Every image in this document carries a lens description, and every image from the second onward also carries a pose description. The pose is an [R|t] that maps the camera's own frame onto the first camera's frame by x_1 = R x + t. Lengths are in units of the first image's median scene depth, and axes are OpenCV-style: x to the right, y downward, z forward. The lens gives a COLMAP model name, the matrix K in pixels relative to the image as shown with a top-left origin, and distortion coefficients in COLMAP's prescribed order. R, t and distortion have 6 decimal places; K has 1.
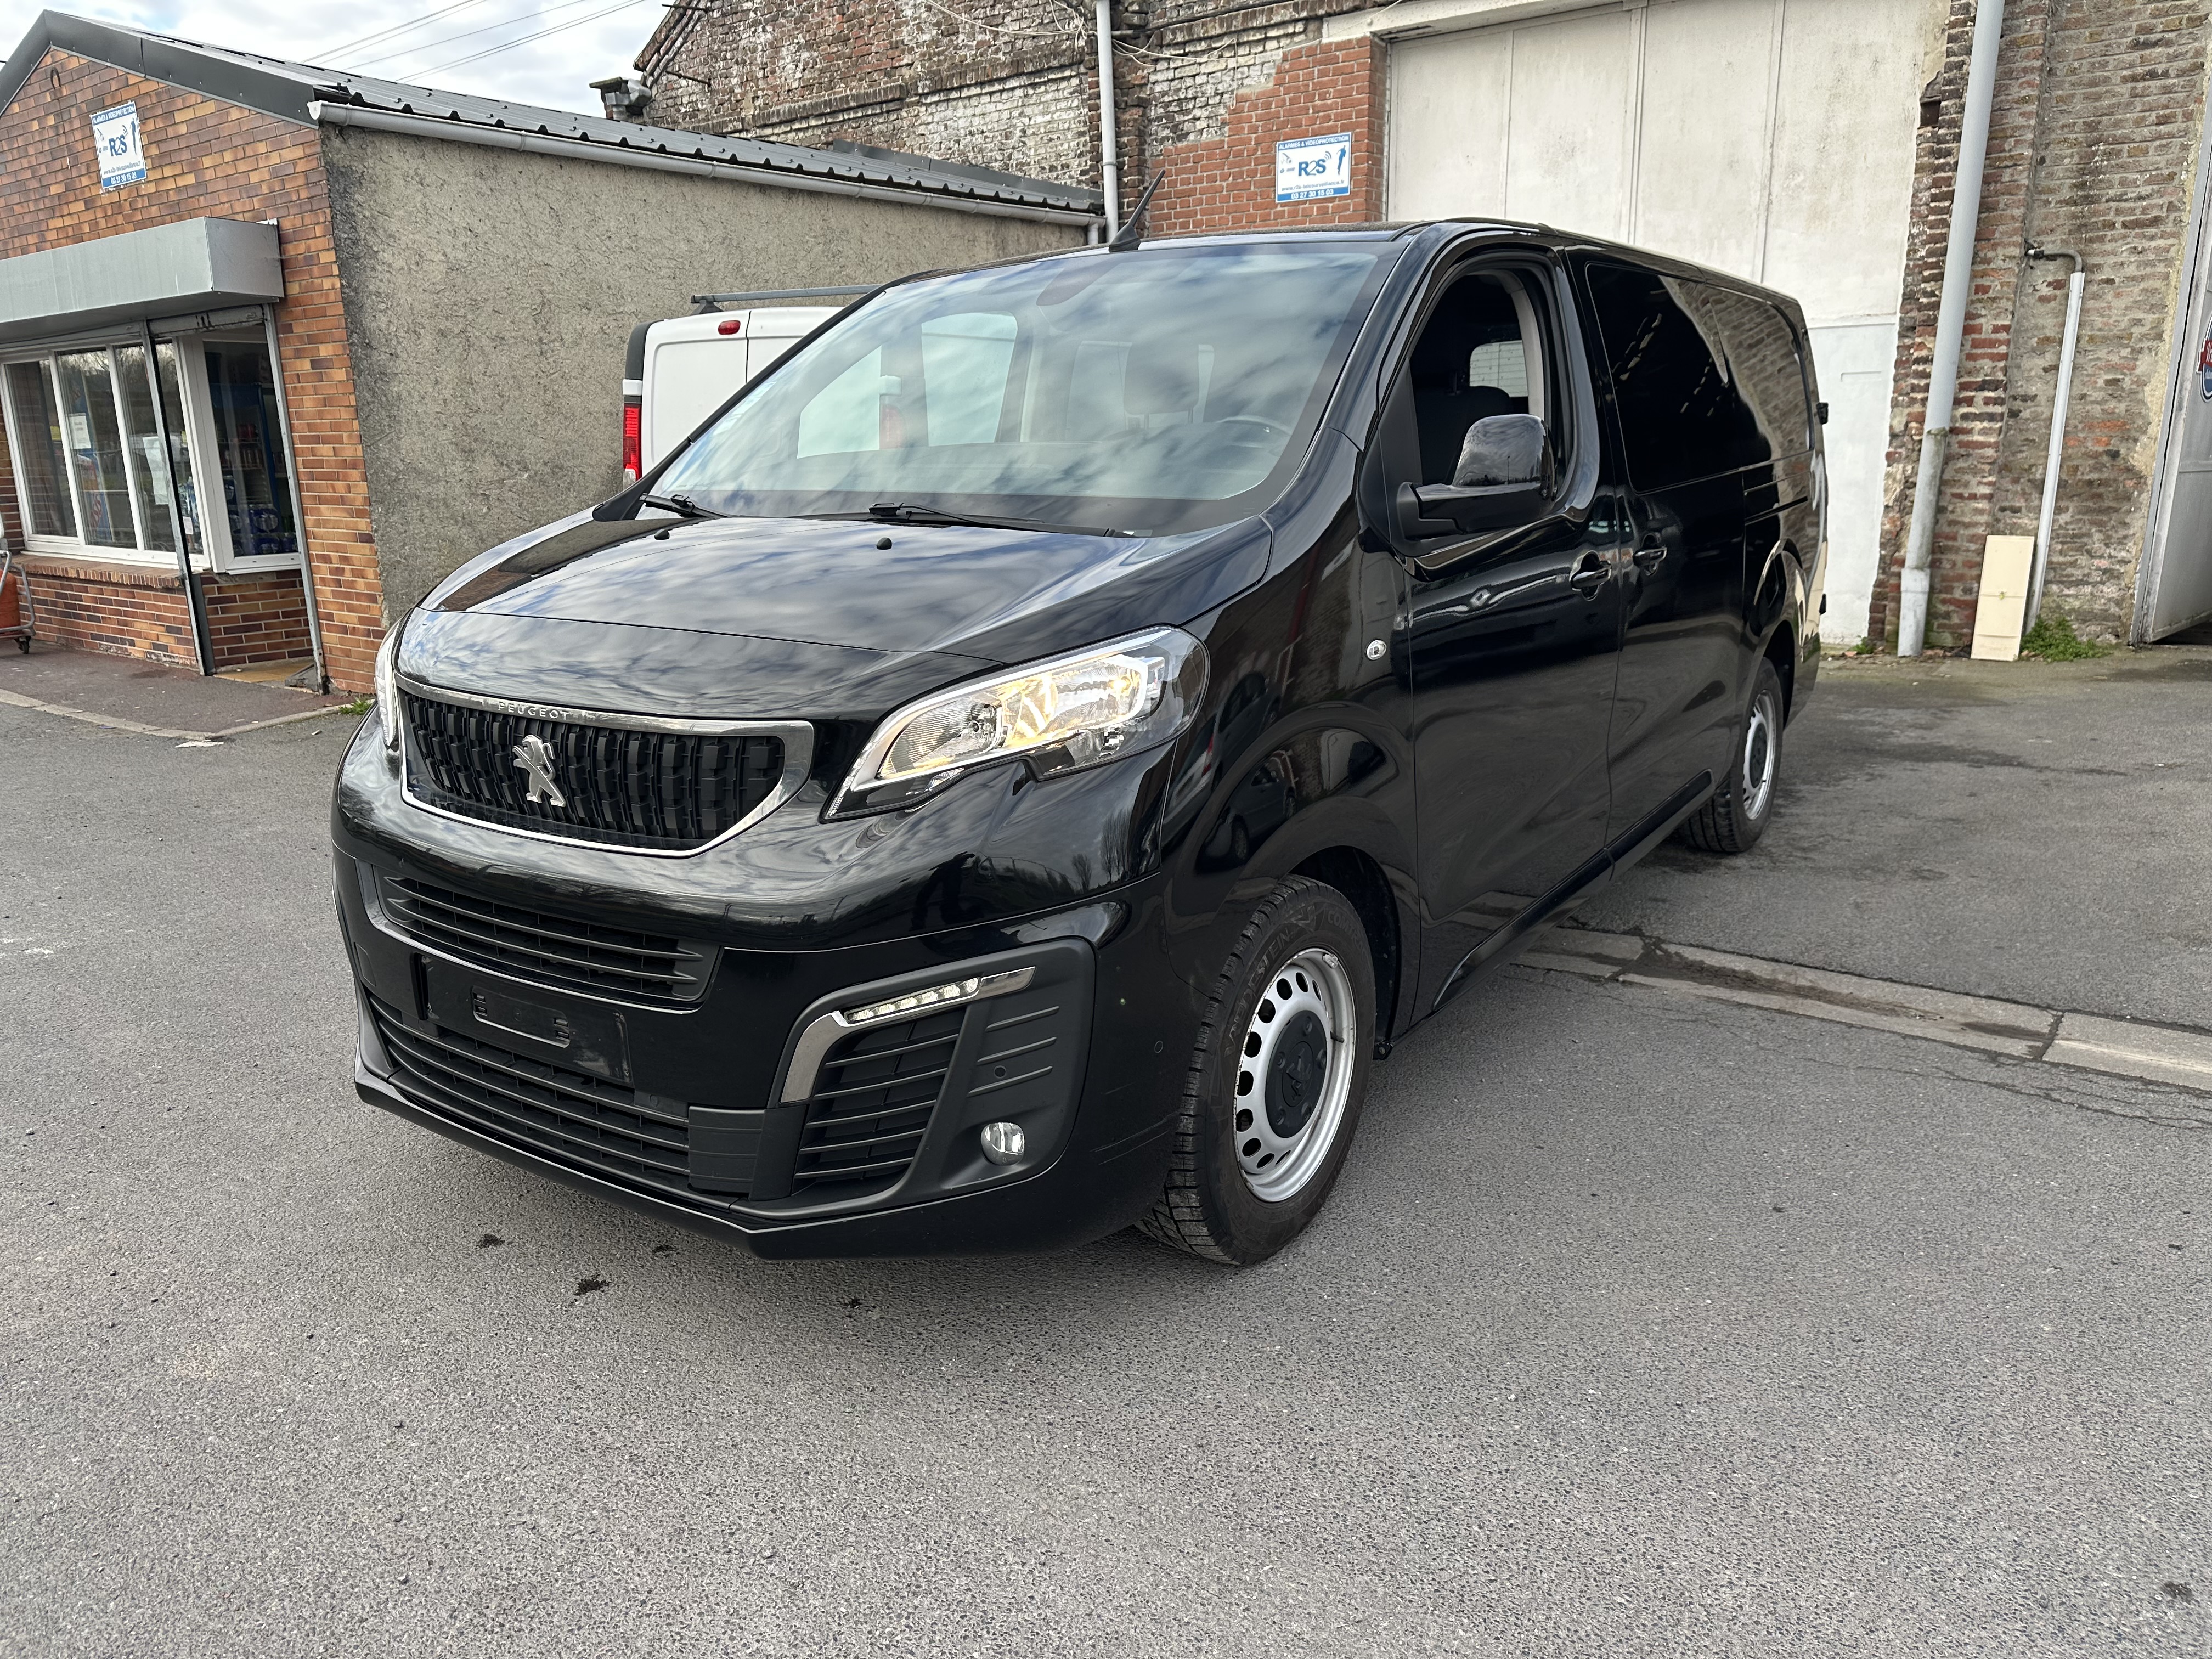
lens RADIAL K [[1566.1, 0, 1122.9], [0, 1566.1, 840.2], [0, 0, 1]] dist [0.018299, -0.020742]
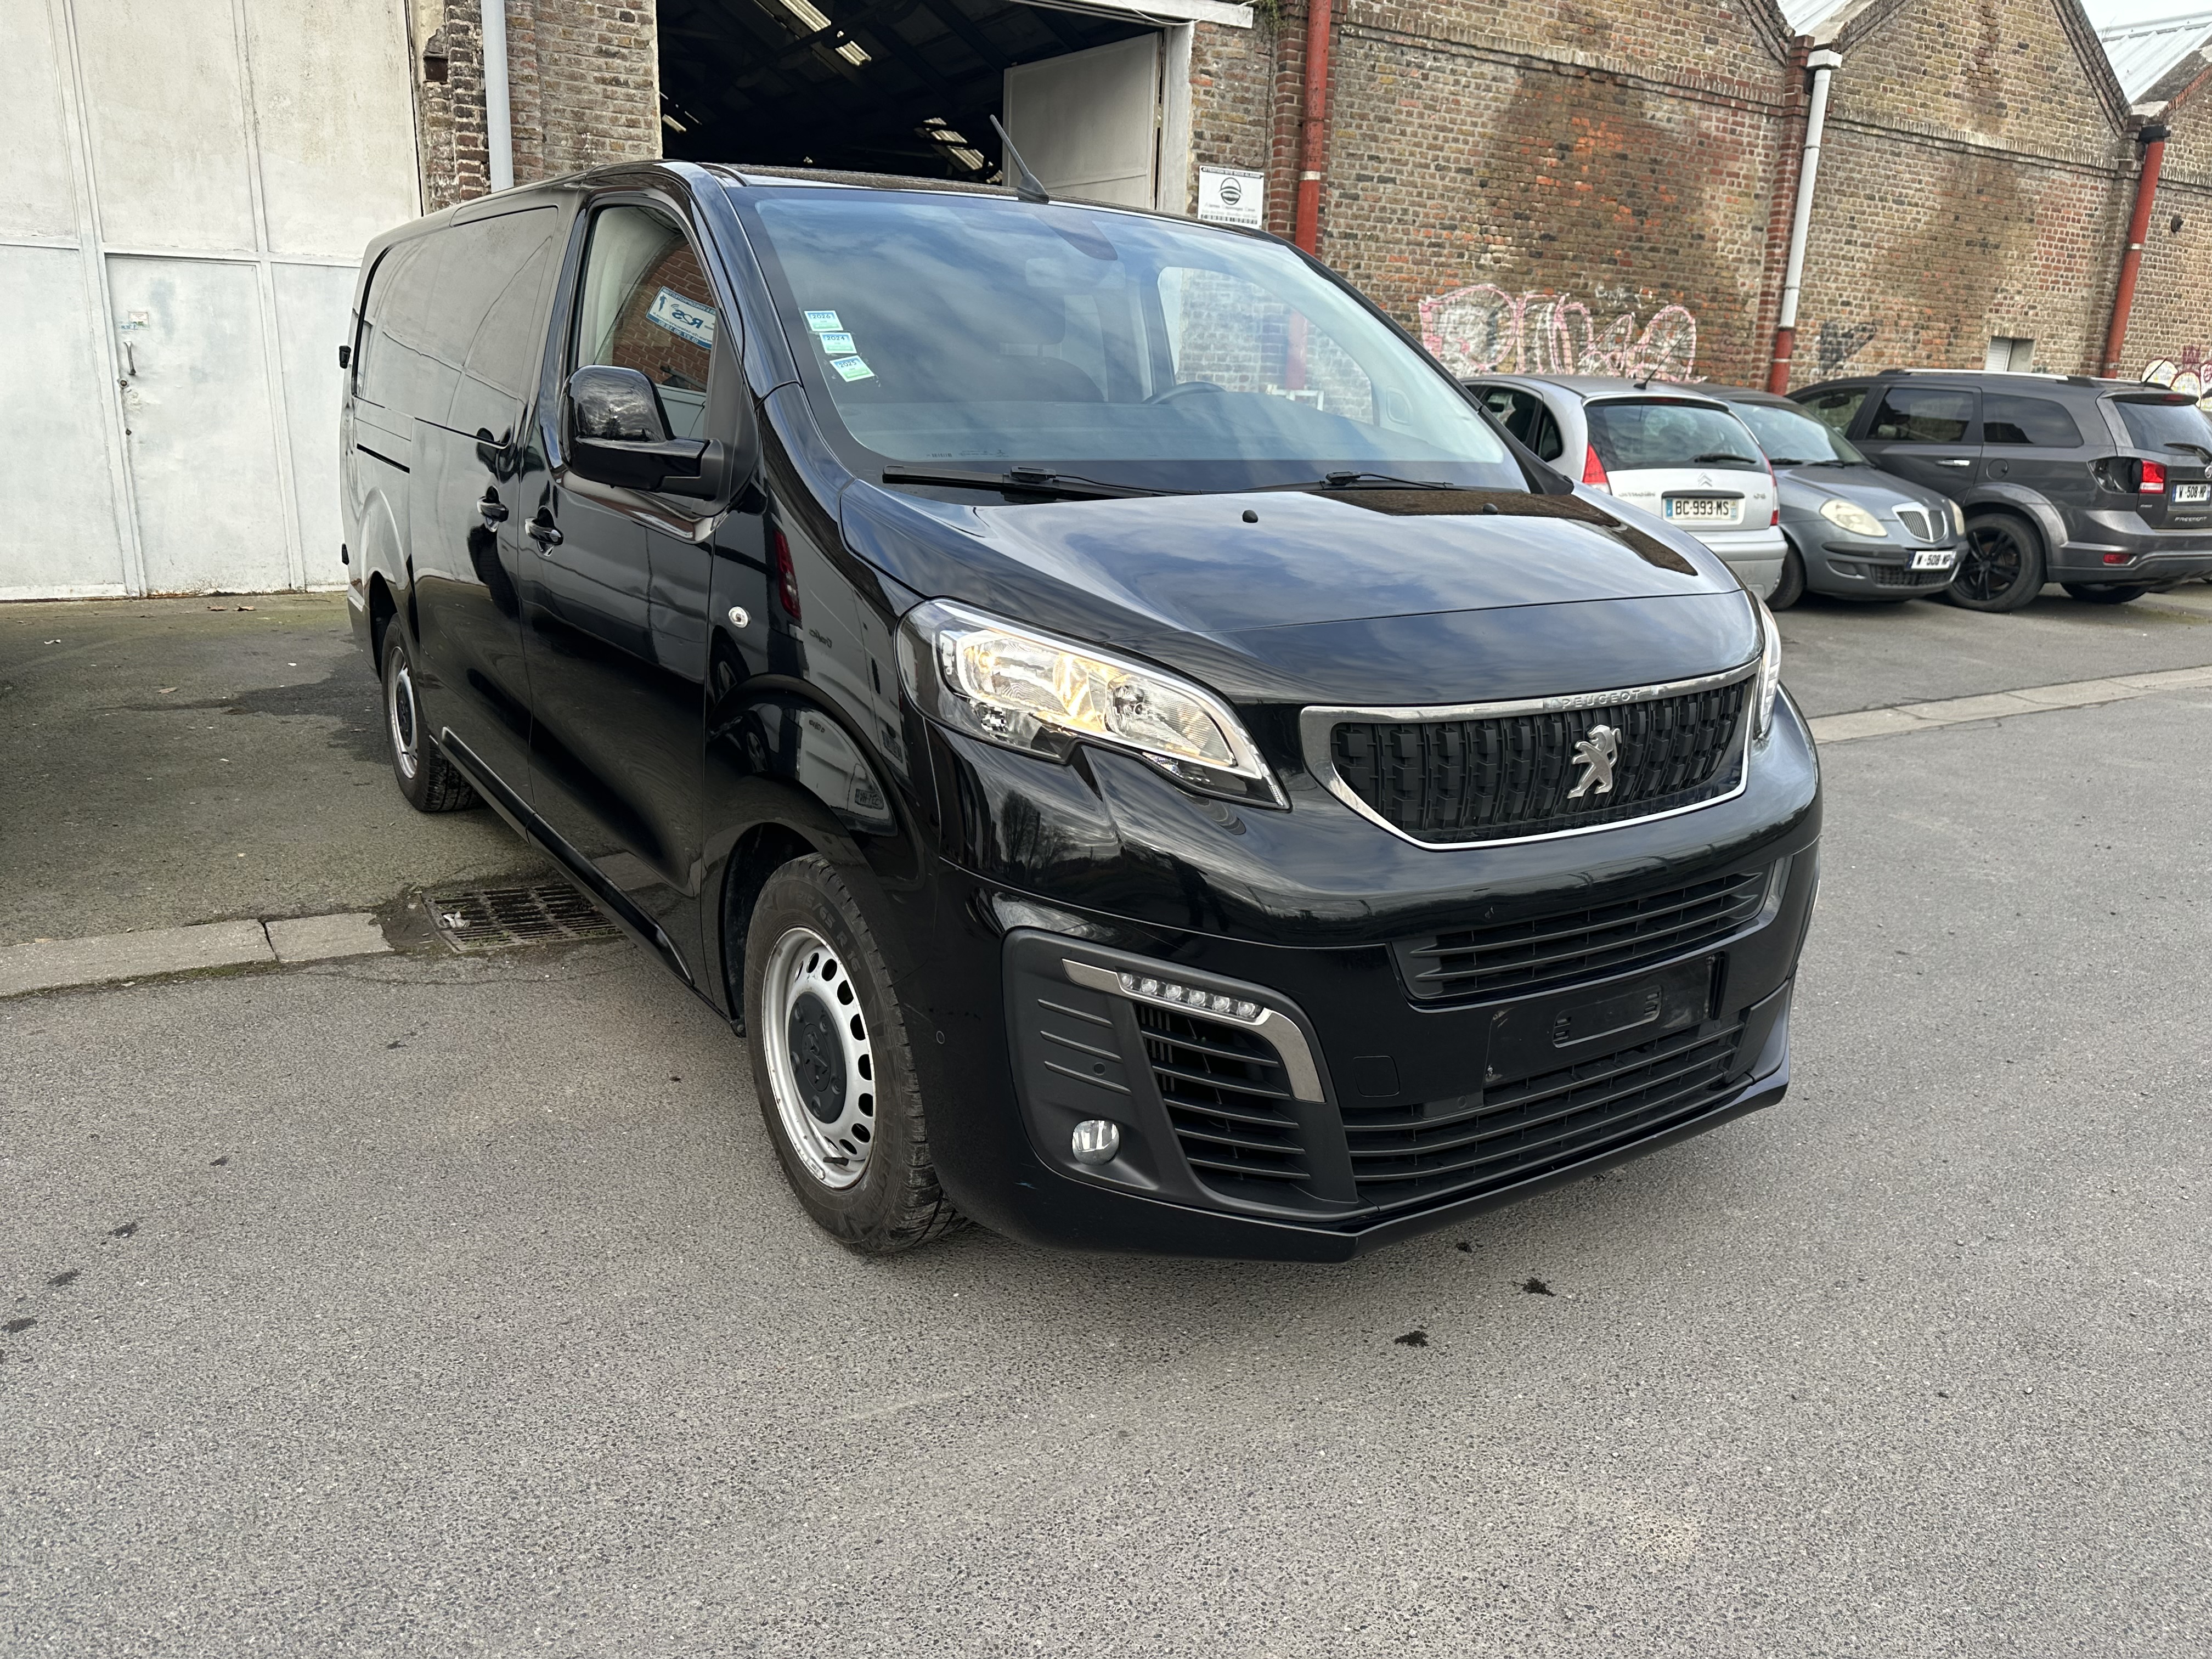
lens RADIAL K [[1566.1, 0, 1108.4], [0, 1566.1, 831.1], [0, 0, 1]] dist [0.018299, -0.020742]
pose [[0.365288, -0.222967, 0.903798, -0.391242], [0.192082, 0.968052, 0.161185, -0.061863], [-0.910862, 0.114724, 0.396446, 0.257523]]
